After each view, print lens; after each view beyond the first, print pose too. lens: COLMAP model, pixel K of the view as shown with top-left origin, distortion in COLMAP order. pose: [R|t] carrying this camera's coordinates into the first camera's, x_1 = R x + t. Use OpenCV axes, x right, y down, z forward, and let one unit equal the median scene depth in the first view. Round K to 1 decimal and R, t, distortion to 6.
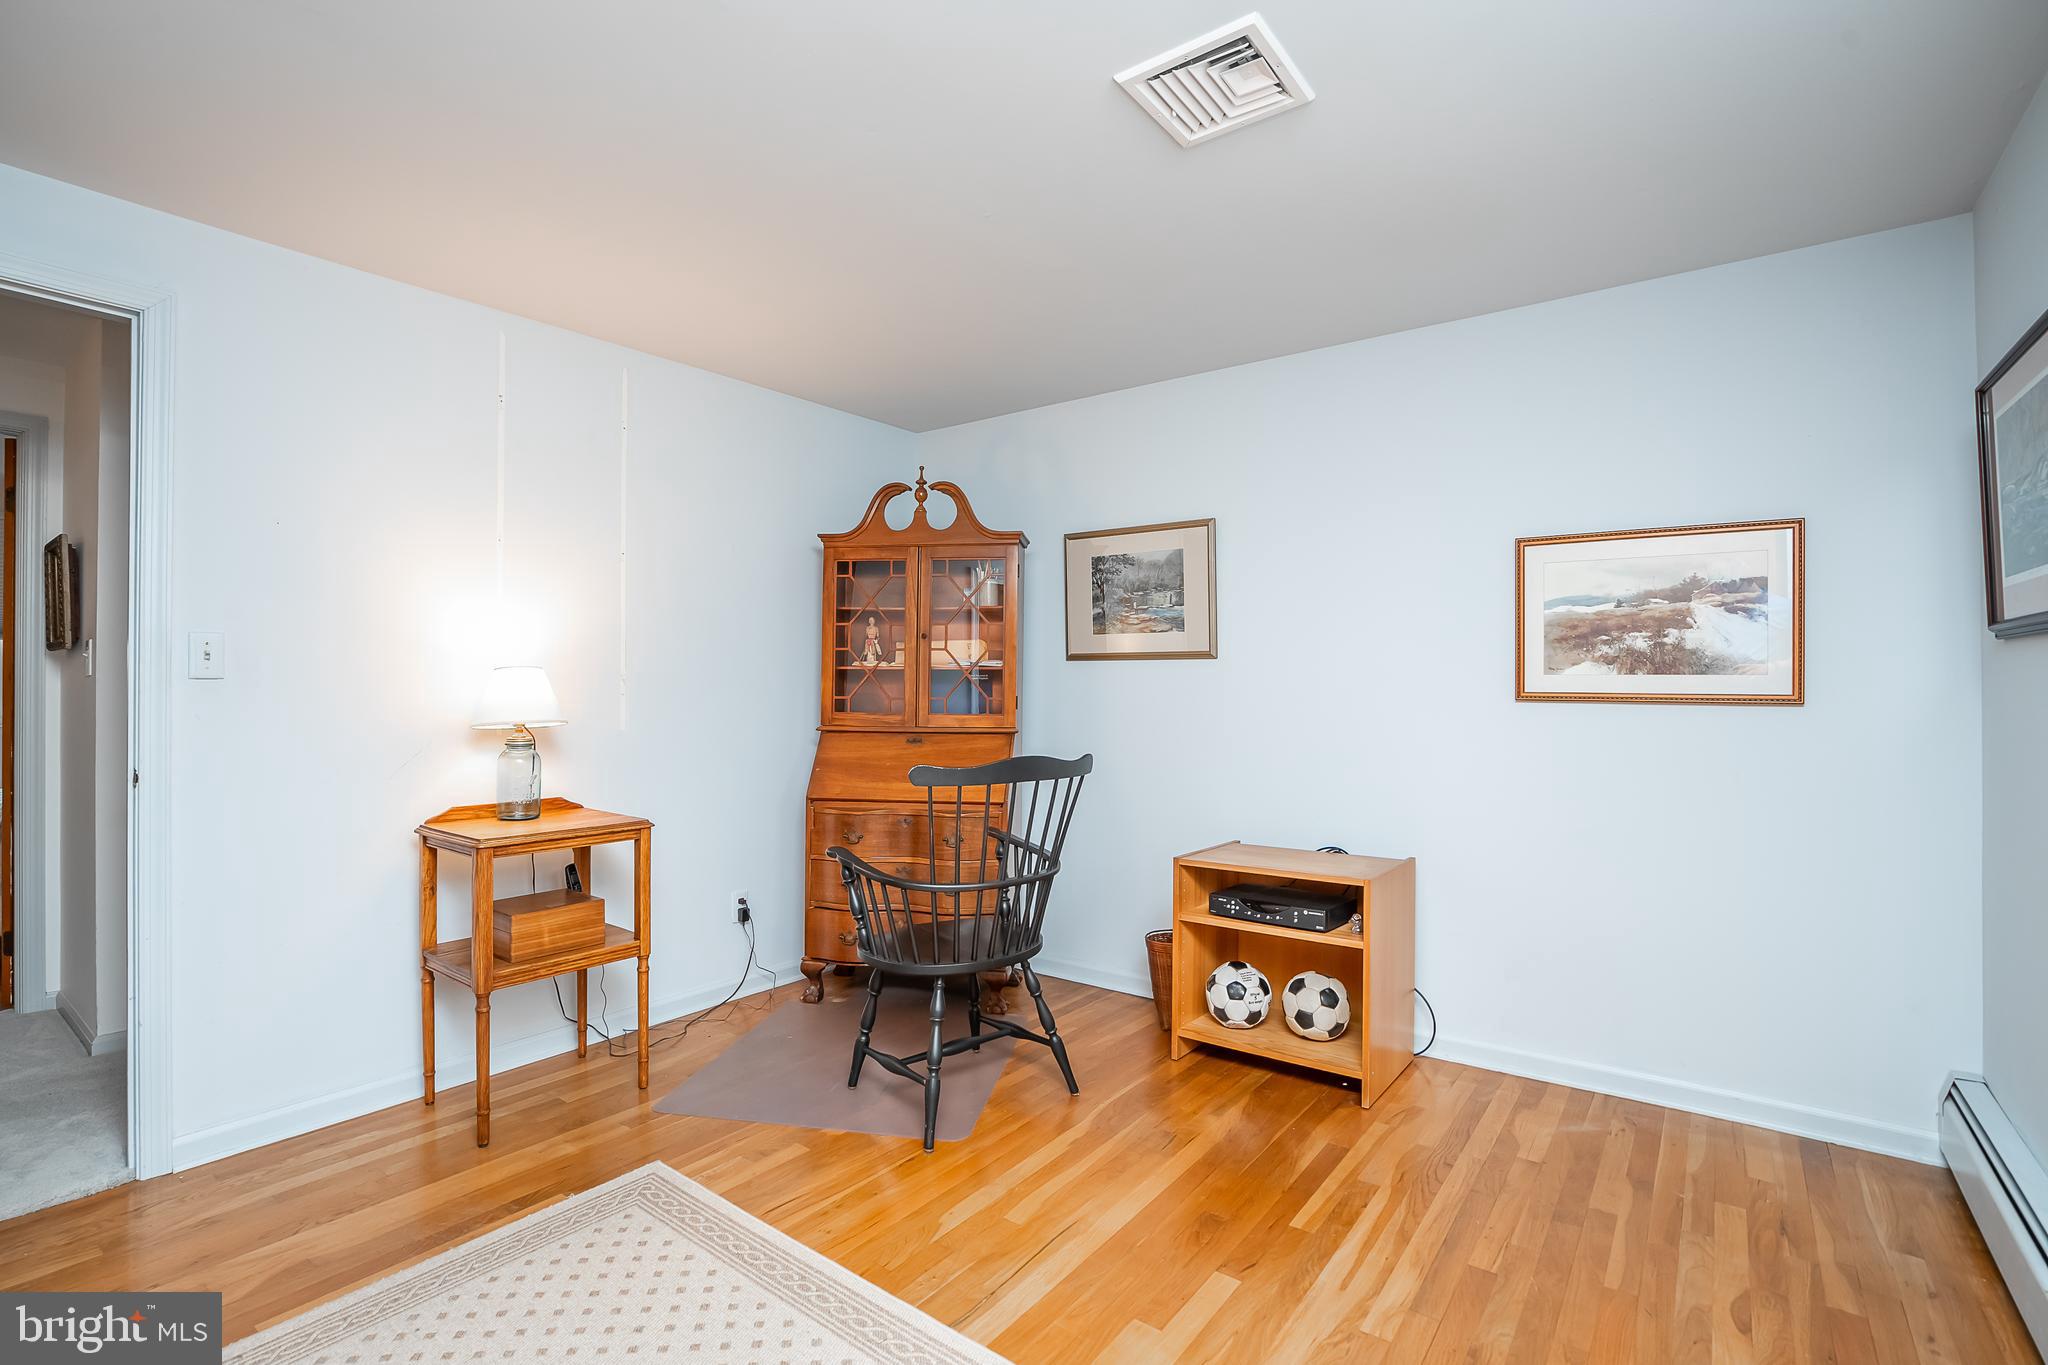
lens RADIAL K [[963.6, 0, 1029.5], [0, 963.6, 680.5], [0, 0, 1]] dist [-0.039748, 0.006194]
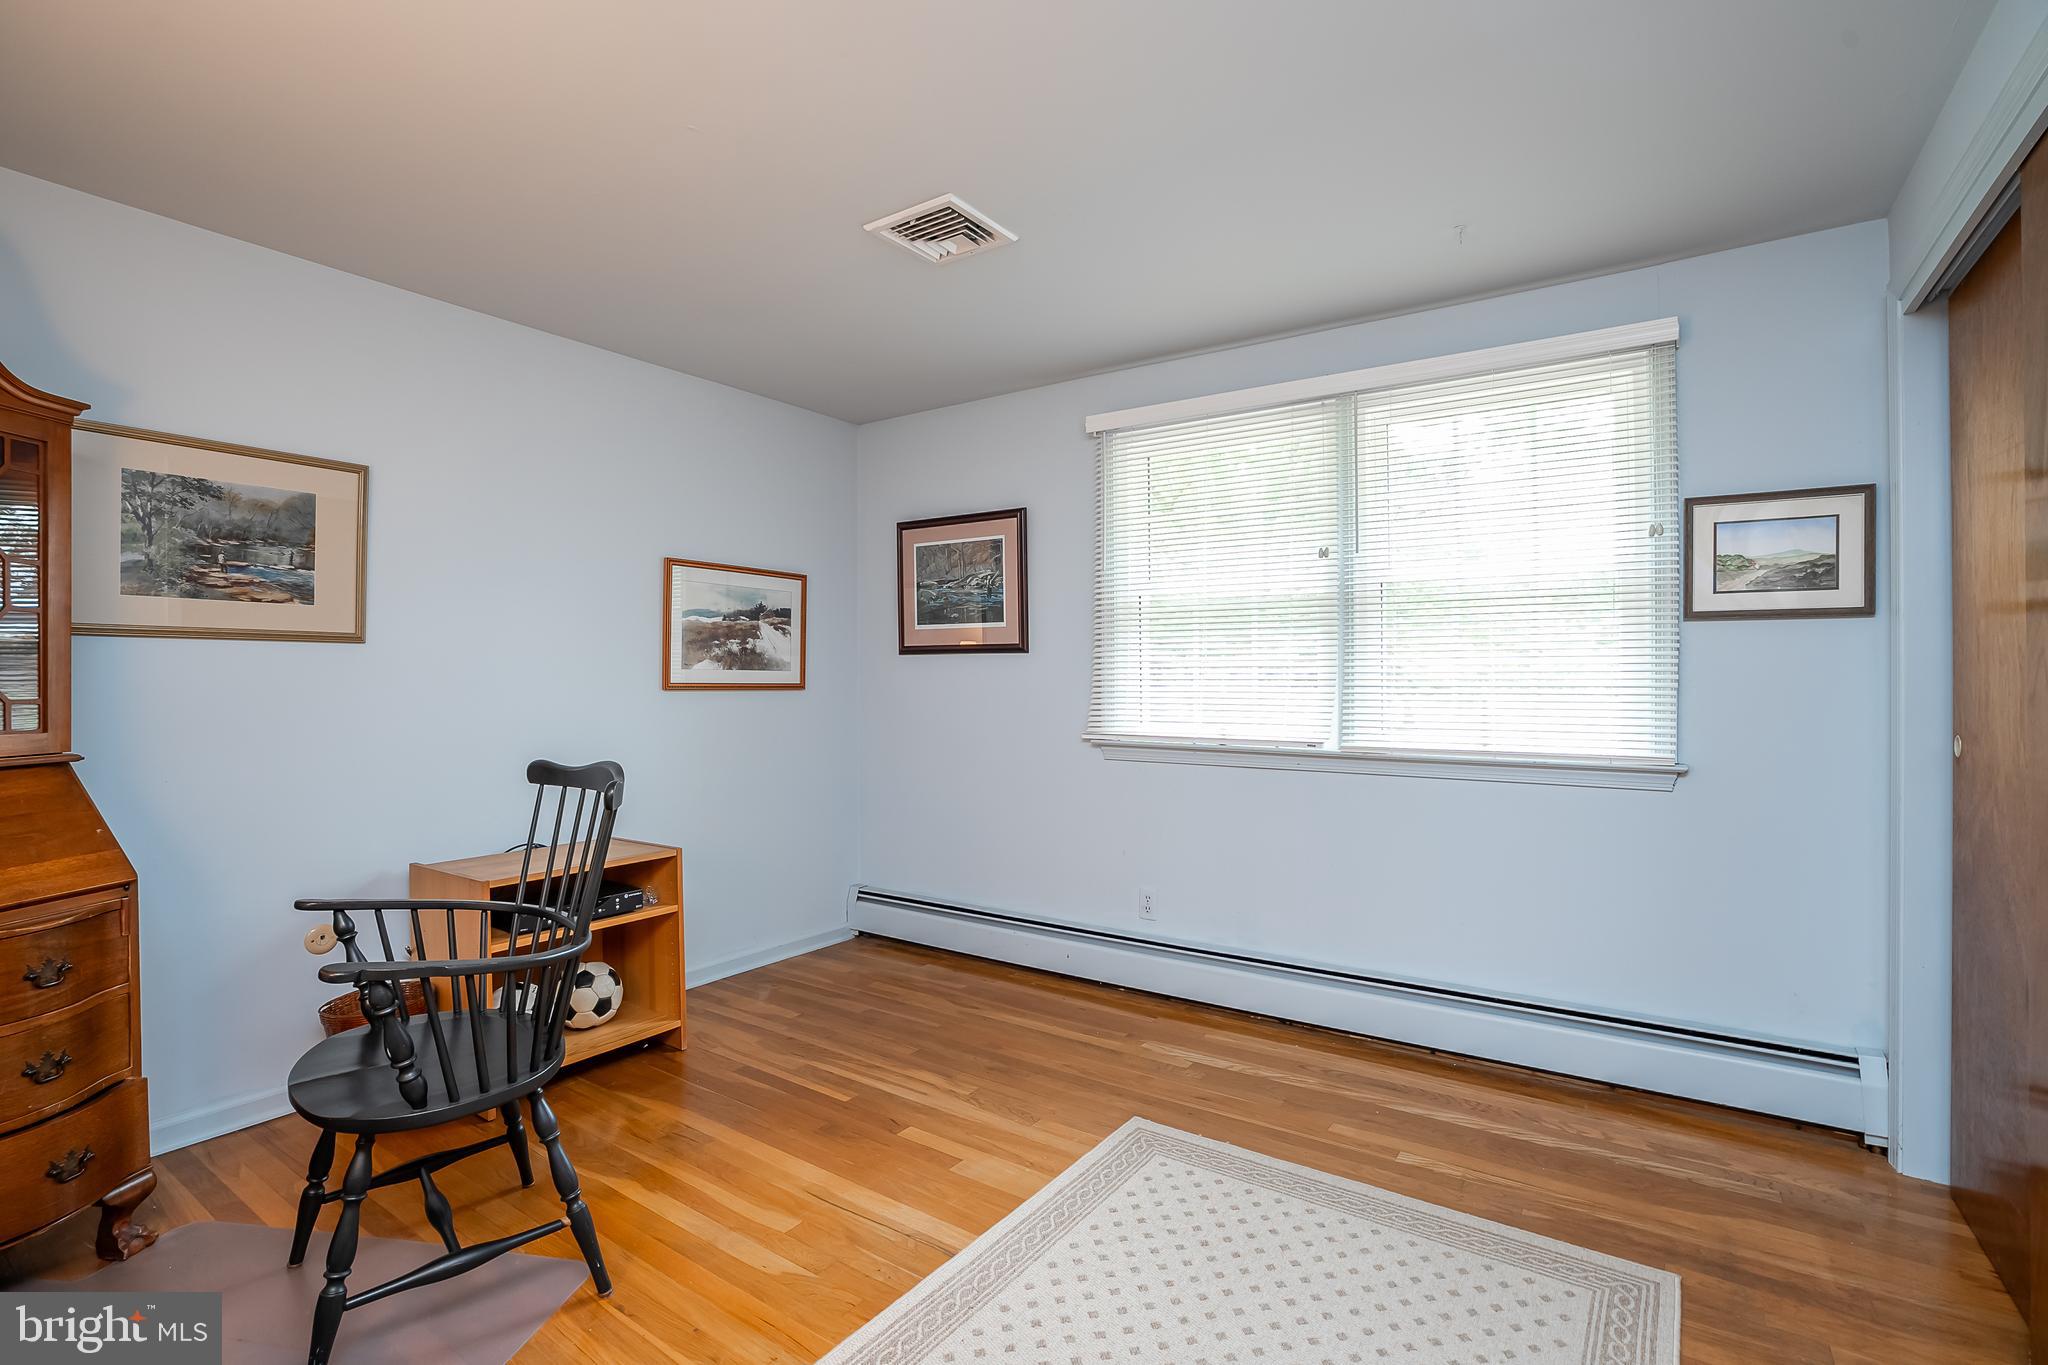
lens RADIAL K [[963.6, 0, 1025.7], [0, 963.6, 681.4], [0, 0, 1]] dist [-0.039748, 0.006194]
pose [[-0.057644, -0.002282, 0.998335, -0.783834], [-0.001886, 0.999996, 0.002177, 0.007042], [-0.998335, -0.001757, -0.057648, 0.644075]]
